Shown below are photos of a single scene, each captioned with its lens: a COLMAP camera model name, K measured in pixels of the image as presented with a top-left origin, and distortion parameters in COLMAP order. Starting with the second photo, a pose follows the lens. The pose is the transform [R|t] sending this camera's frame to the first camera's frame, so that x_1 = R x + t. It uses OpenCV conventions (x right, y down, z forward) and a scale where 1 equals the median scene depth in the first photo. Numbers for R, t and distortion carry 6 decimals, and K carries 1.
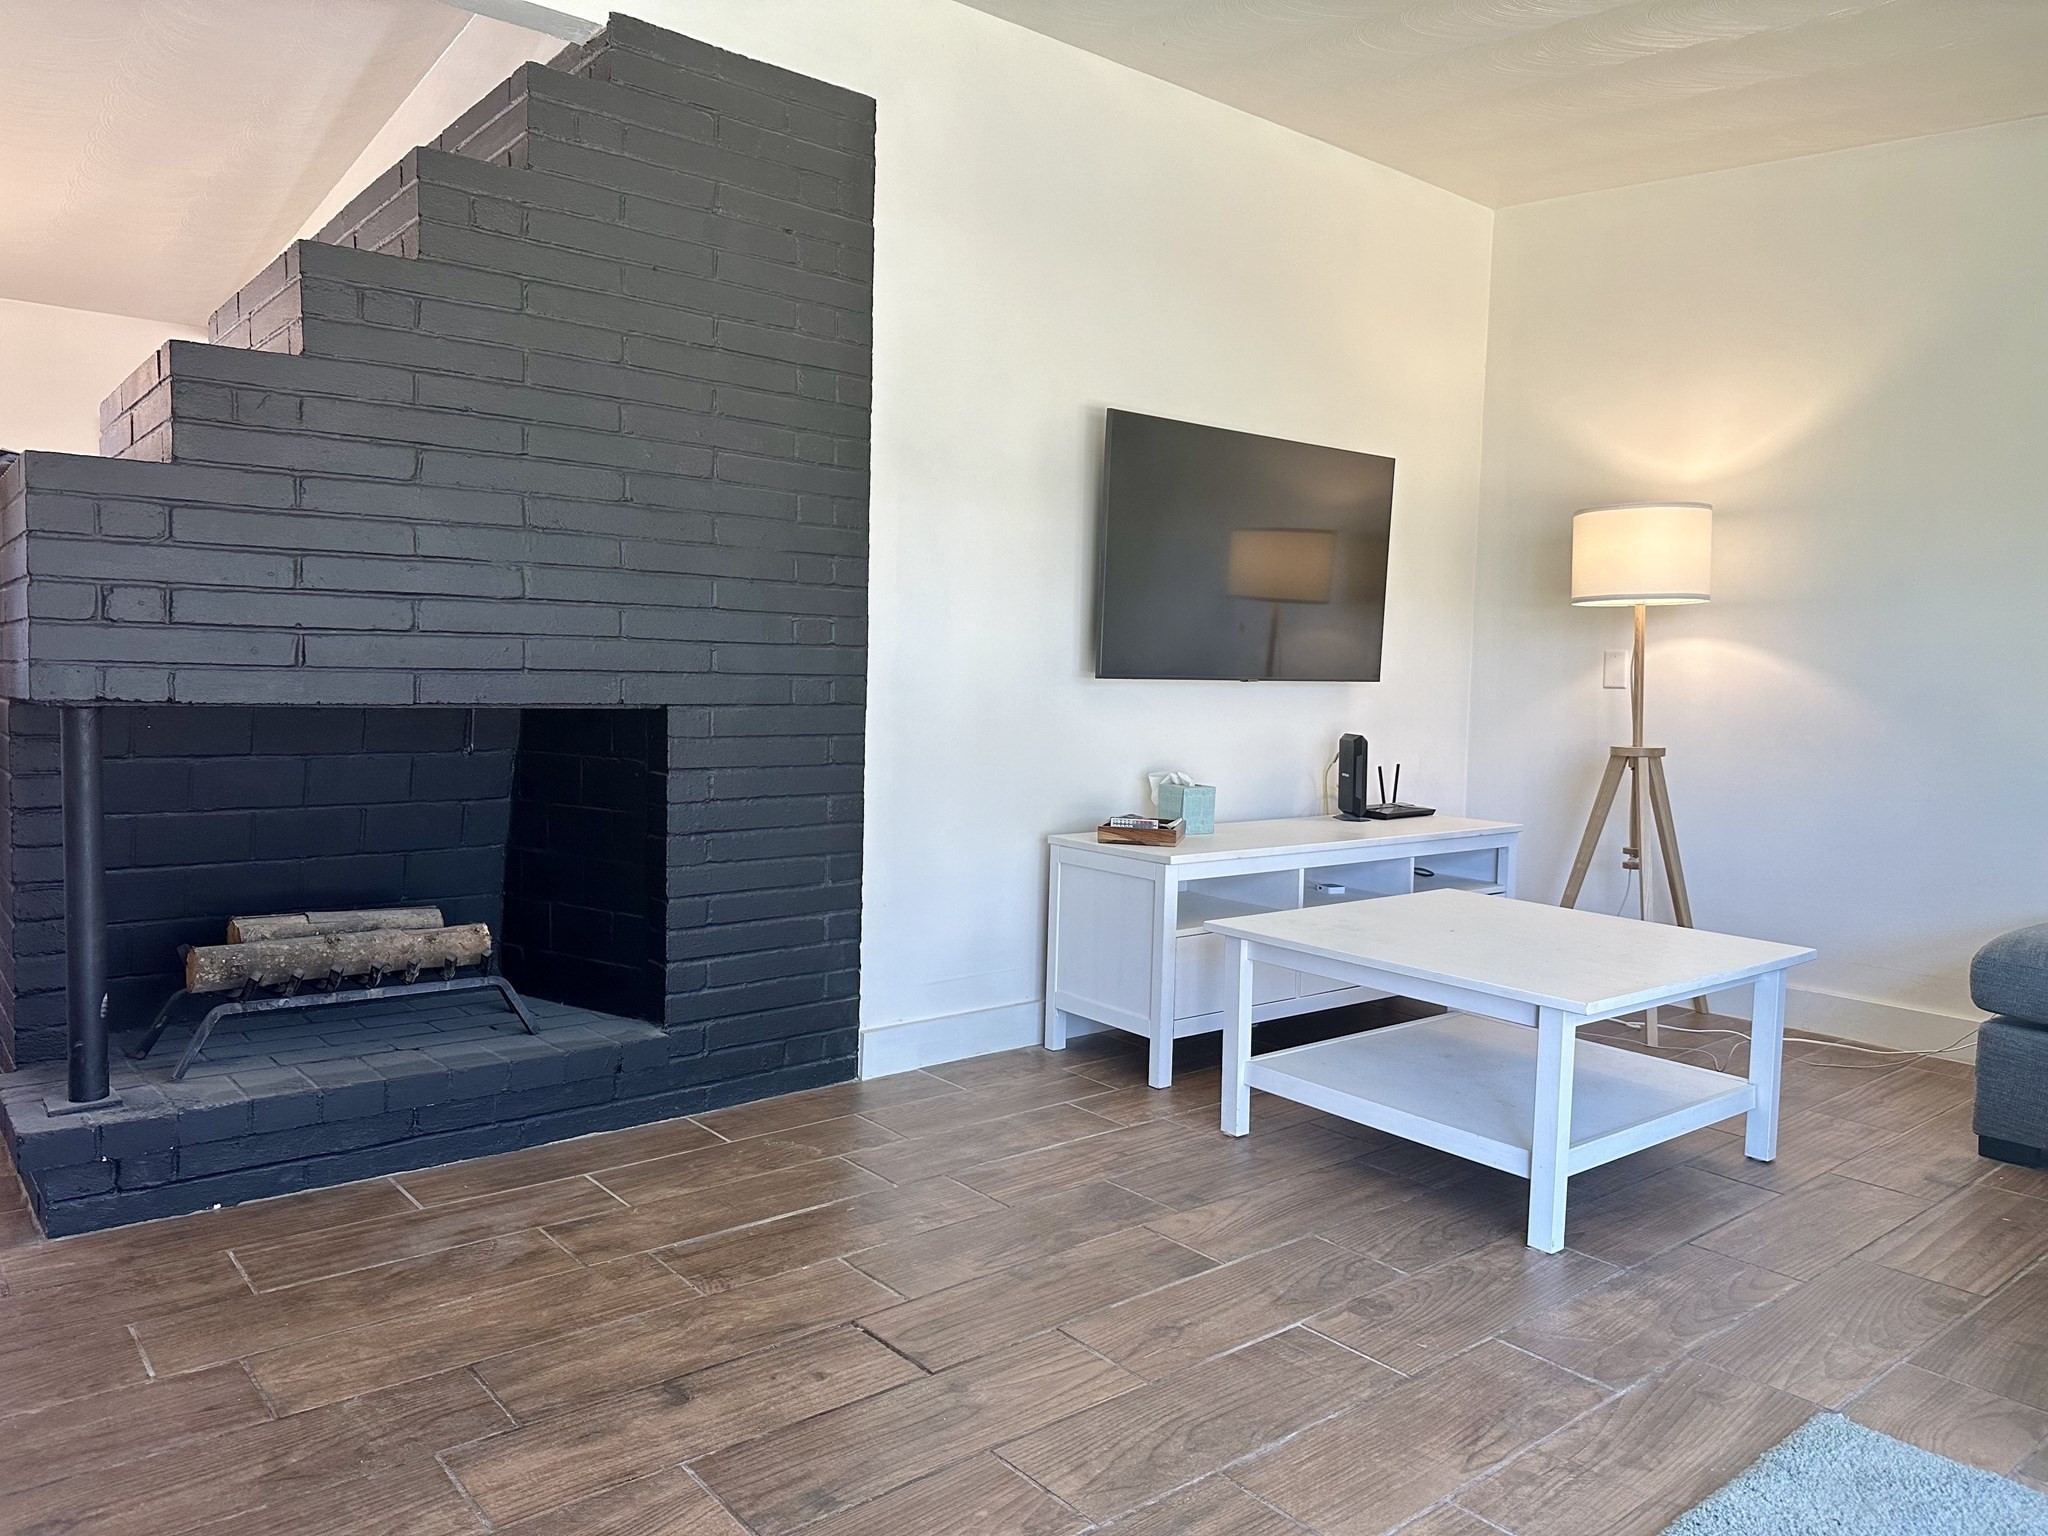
lens RADIAL K [[1423.5, 0, 1028.8], [0, 1423.5, 777.6], [0, 0, 1]] dist [0.131053, -0.204419]
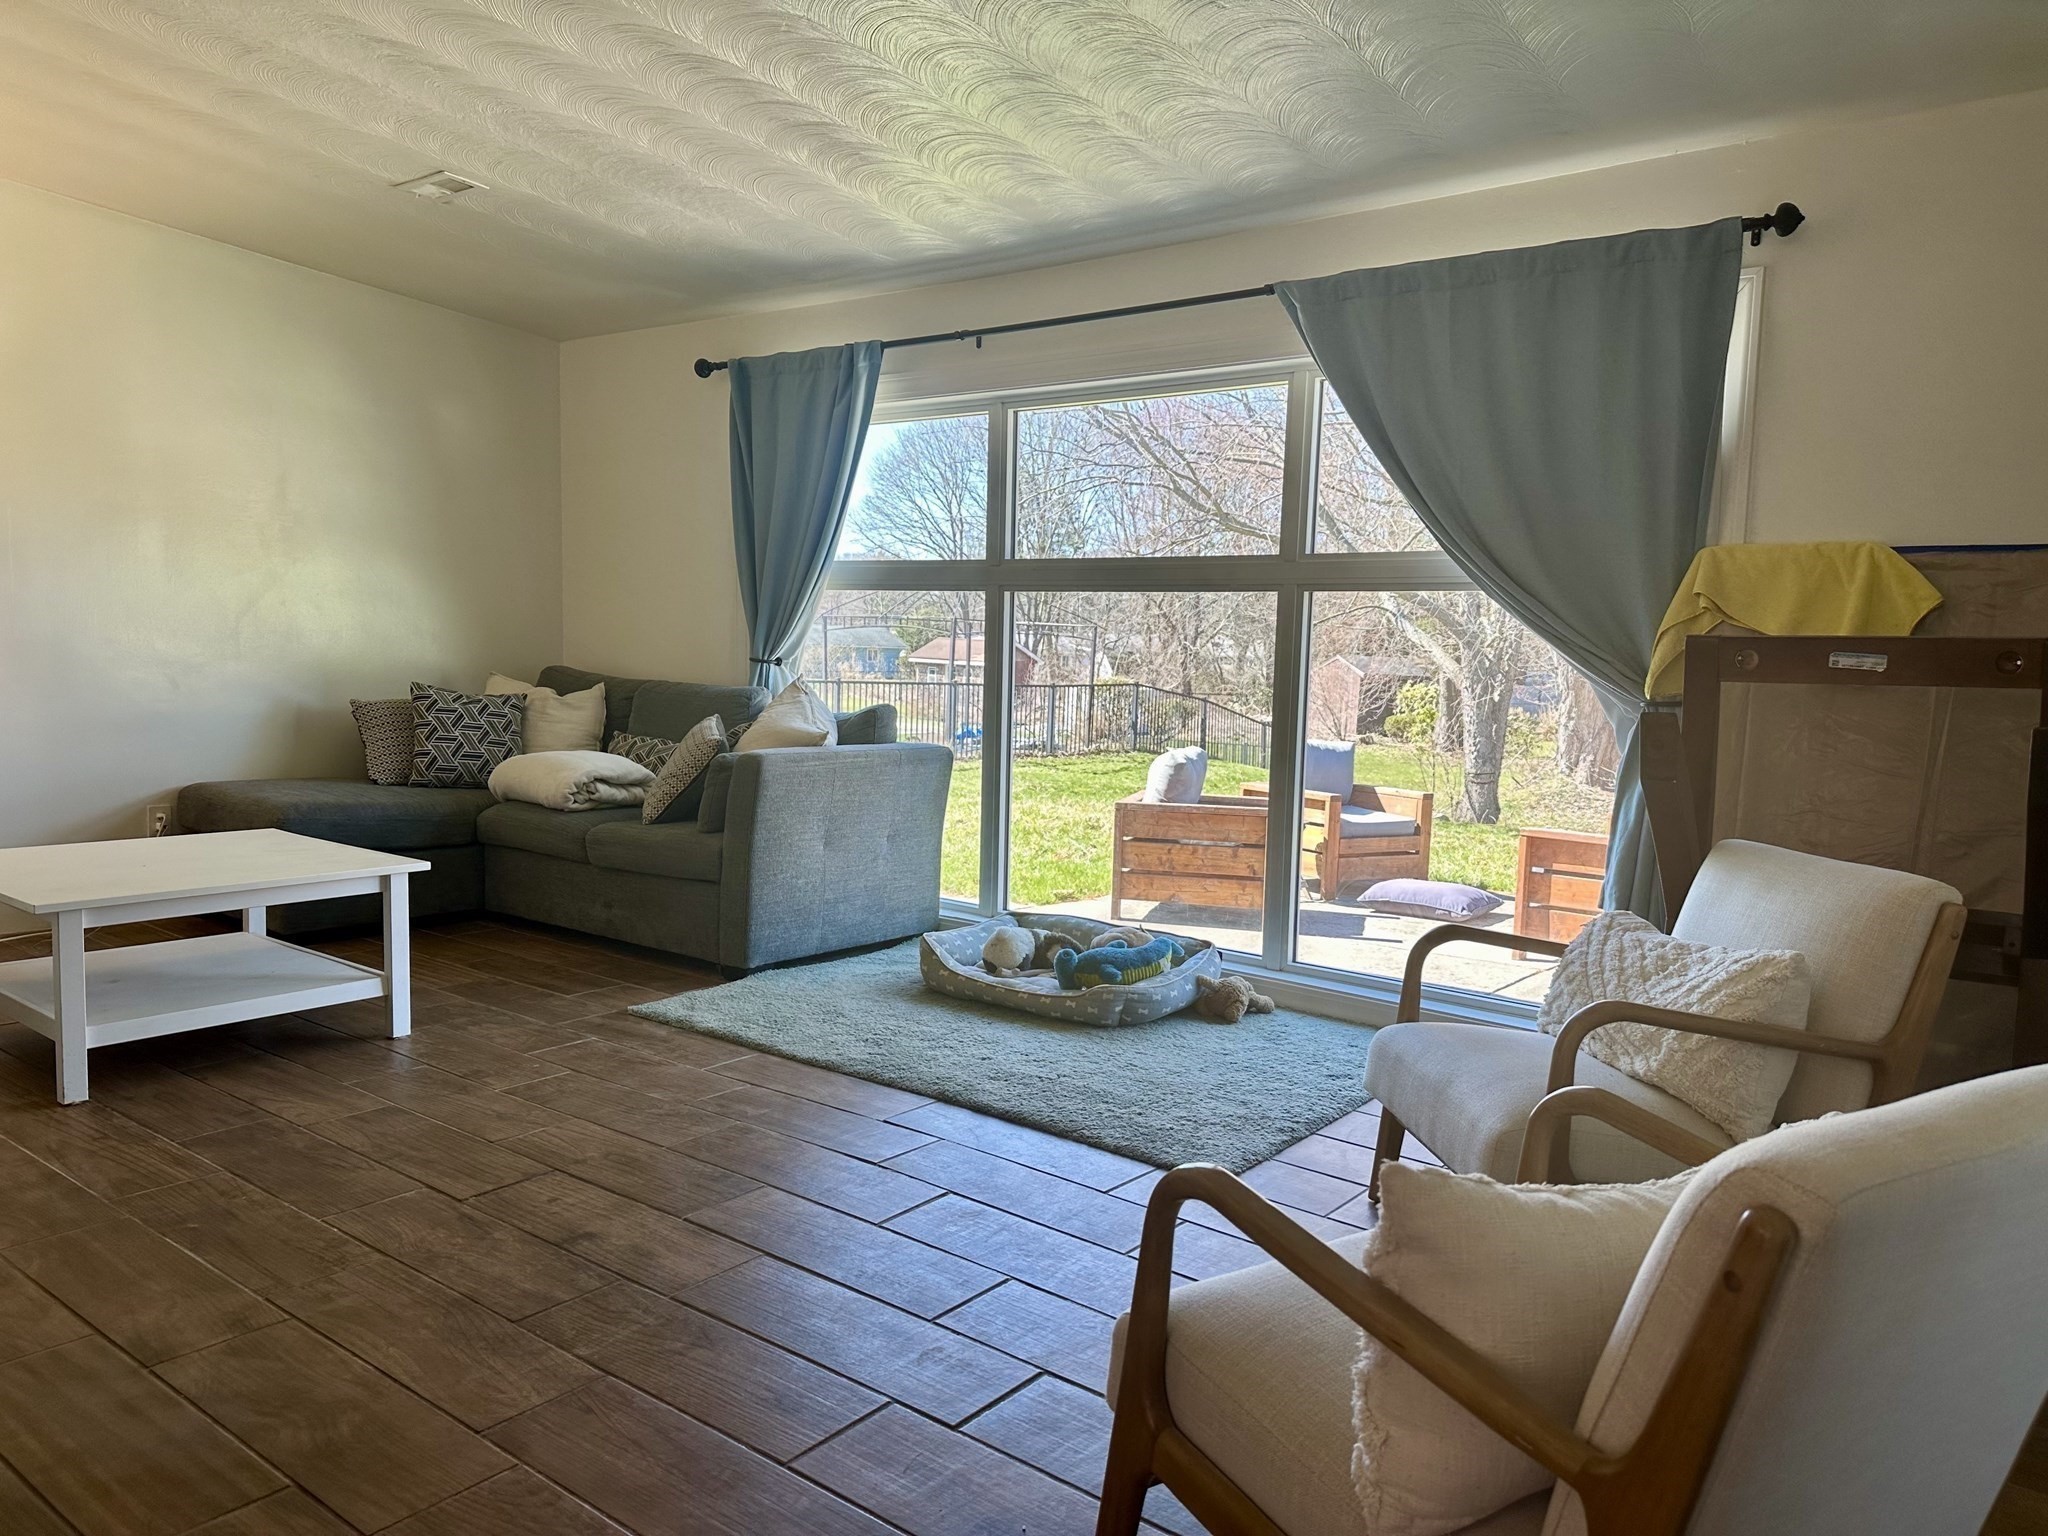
lens RADIAL K [[1423.5, 0, 1028.8], [0, 1423.5, 777.6], [0, 0, 1]] dist [0.131053, -0.204419]
pose [[-0.217651, -0.118799, 0.968770, -1.215498], [0.041172, 0.990564, 0.130721, -0.107619], [-0.975158, 0.068338, -0.210706, 0.673258]]
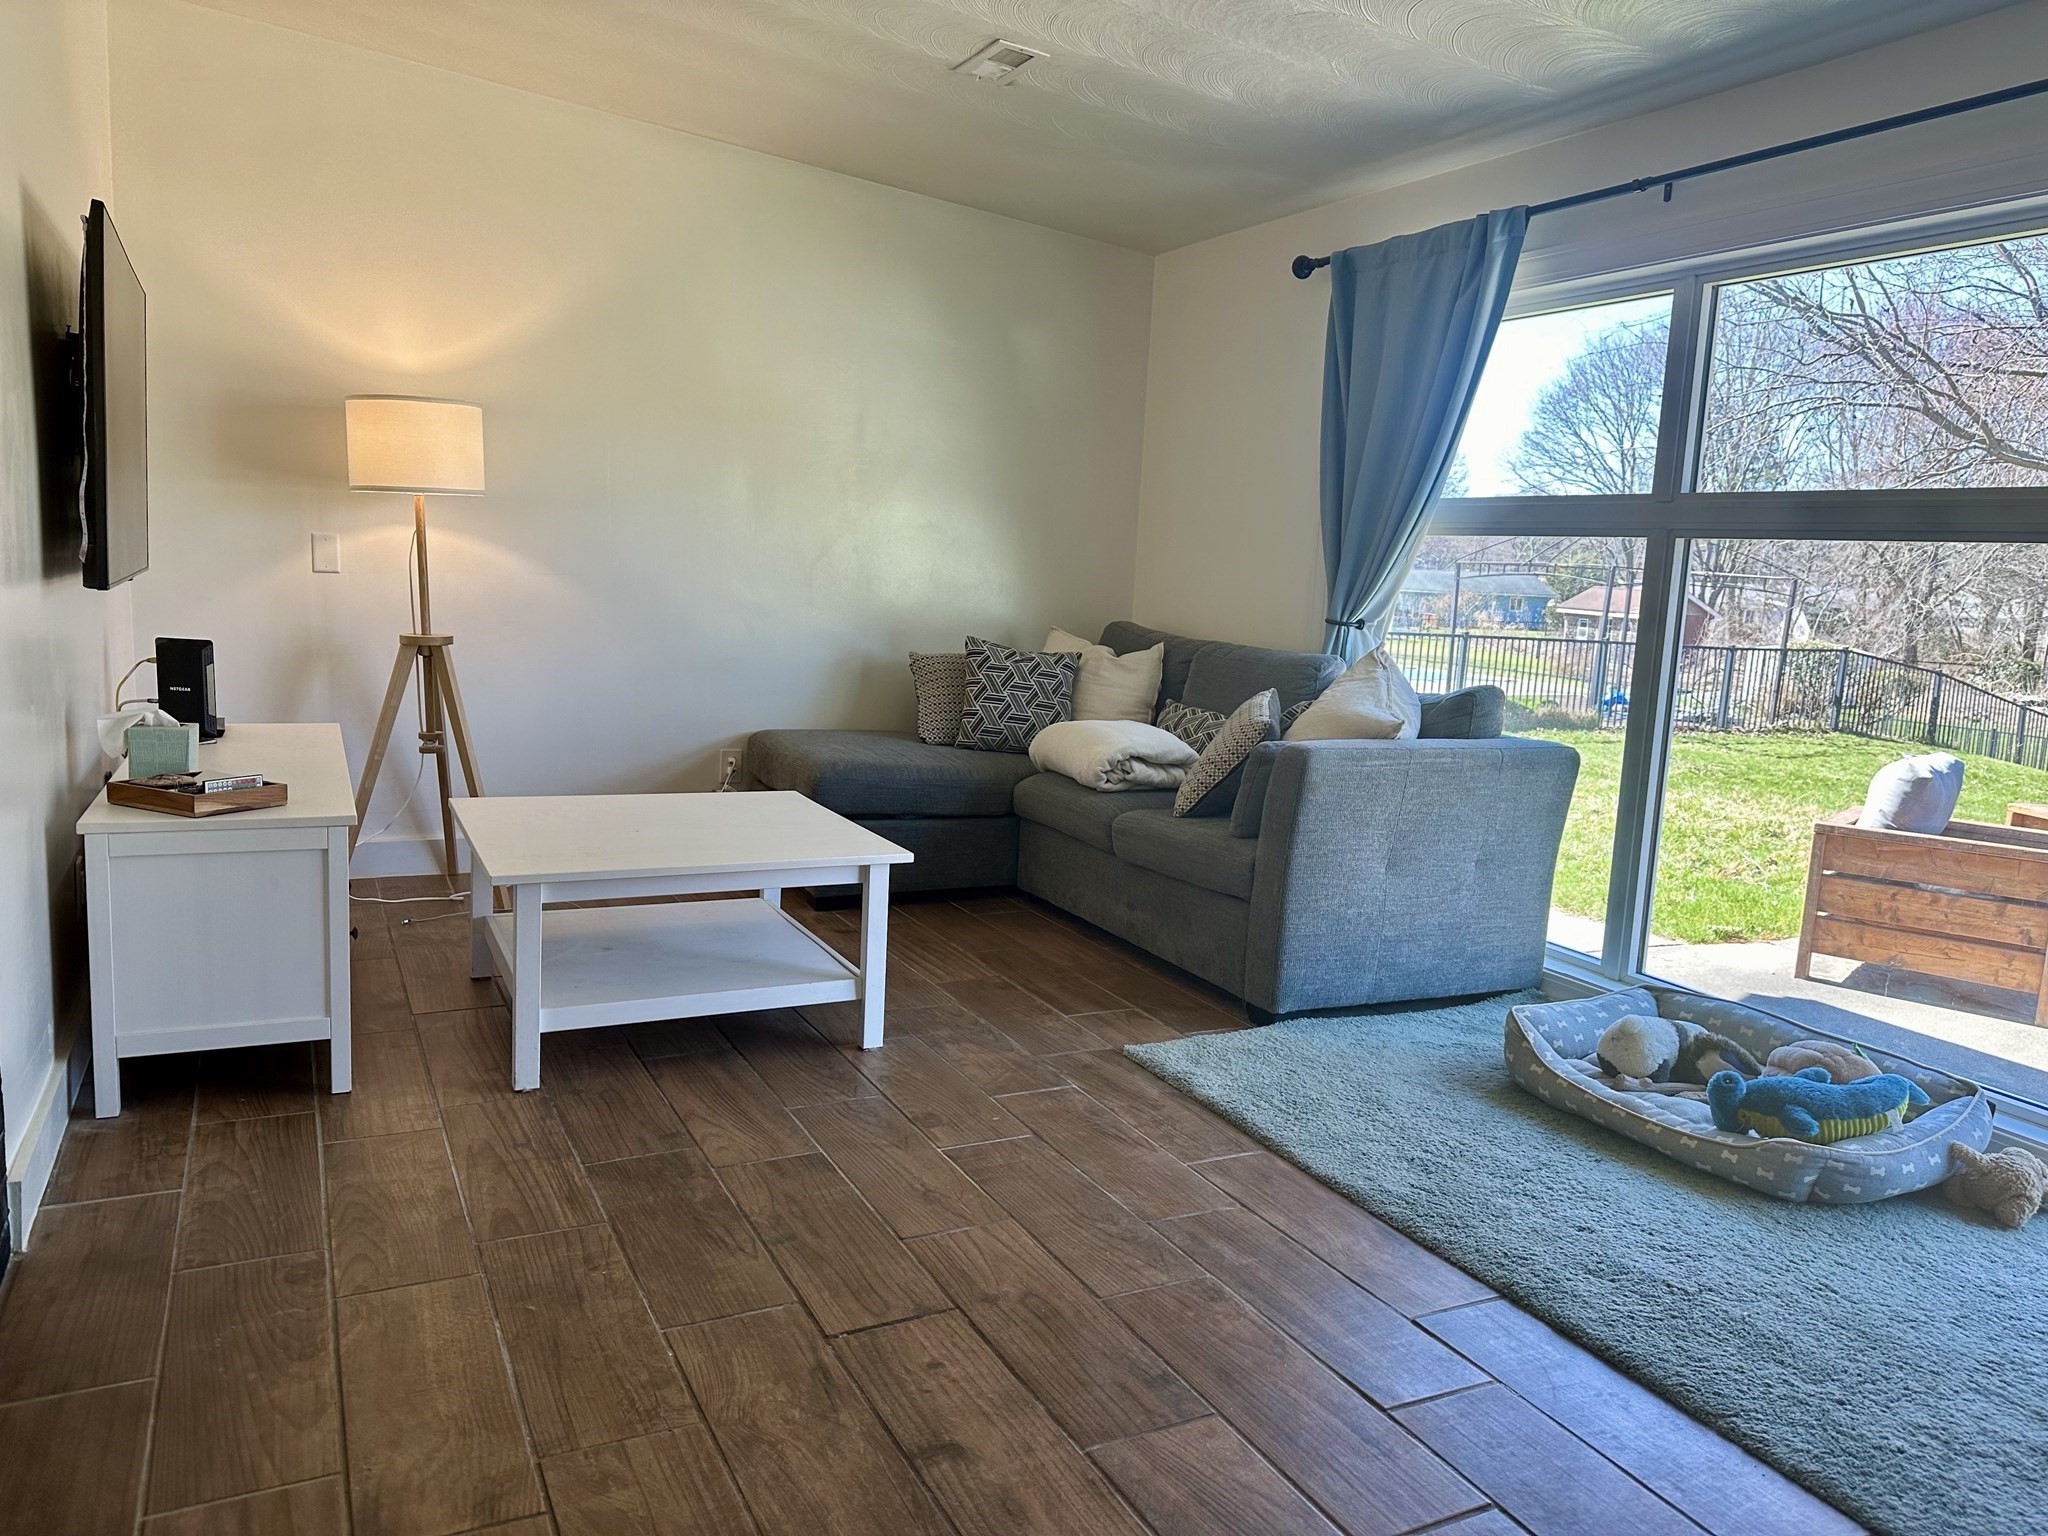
lens RADIAL K [[1423.5, 0, 1028.8], [0, 1423.5, 777.6], [0, 0, 1]] dist [0.131053, -0.204419]
pose [[0.212460, -0.155004, 0.964798, -0.835723], [0.029066, 0.987904, 0.152316, -0.109694], [-0.976737, -0.004318, 0.214396, 0.591531]]
